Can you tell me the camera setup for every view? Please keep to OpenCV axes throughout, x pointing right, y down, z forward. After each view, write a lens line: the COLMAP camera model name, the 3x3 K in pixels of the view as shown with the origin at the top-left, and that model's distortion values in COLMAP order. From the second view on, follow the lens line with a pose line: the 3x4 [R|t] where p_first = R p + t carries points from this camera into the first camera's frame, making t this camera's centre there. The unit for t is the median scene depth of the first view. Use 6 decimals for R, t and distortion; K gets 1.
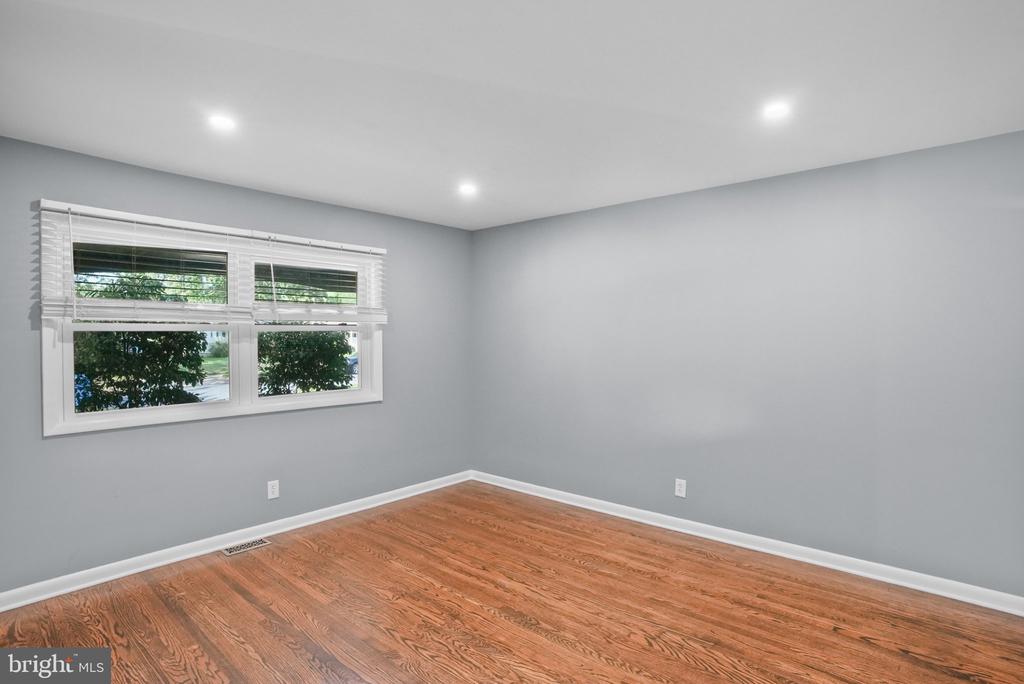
lens RADIAL K [[519.1, 0, 519.5], [0, 519.1, 341.7], [0, 0, 1]] dist [-0.036076, 0.011347]
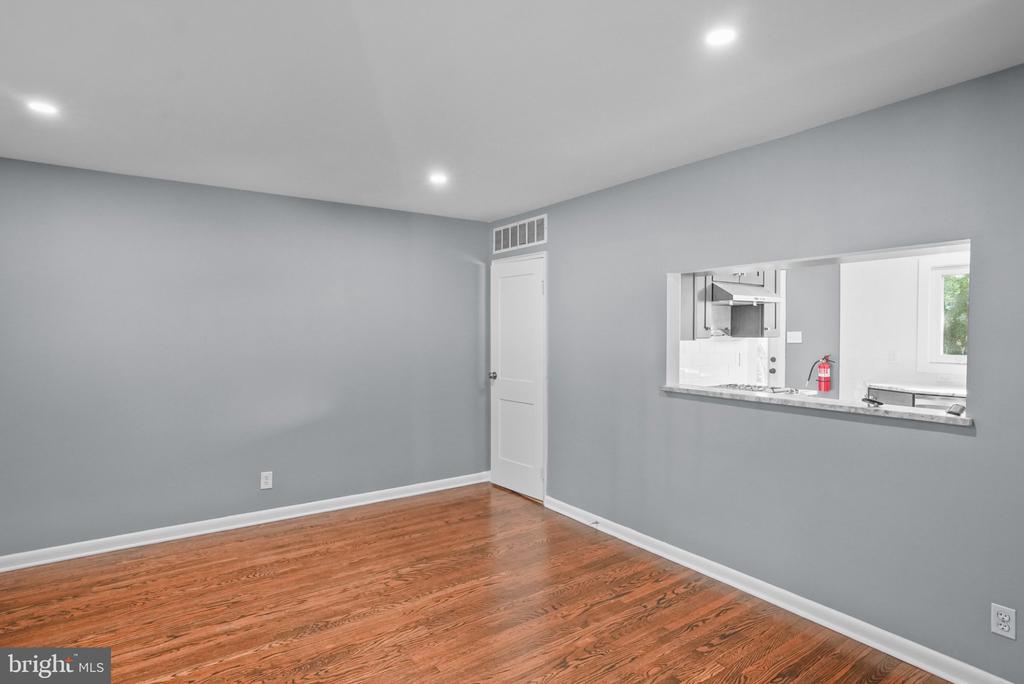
lens RADIAL K [[519.1, 0, 512.3], [0, 519.1, 345.7], [0, 0, 1]] dist [-0.036076, 0.011347]
pose [[0.263479, -0.028709, 0.964238, -0.686347], [0.008158, 0.999588, 0.027532, -0.011569], [-0.964631, 0.000612, 0.263605, 0.327821]]
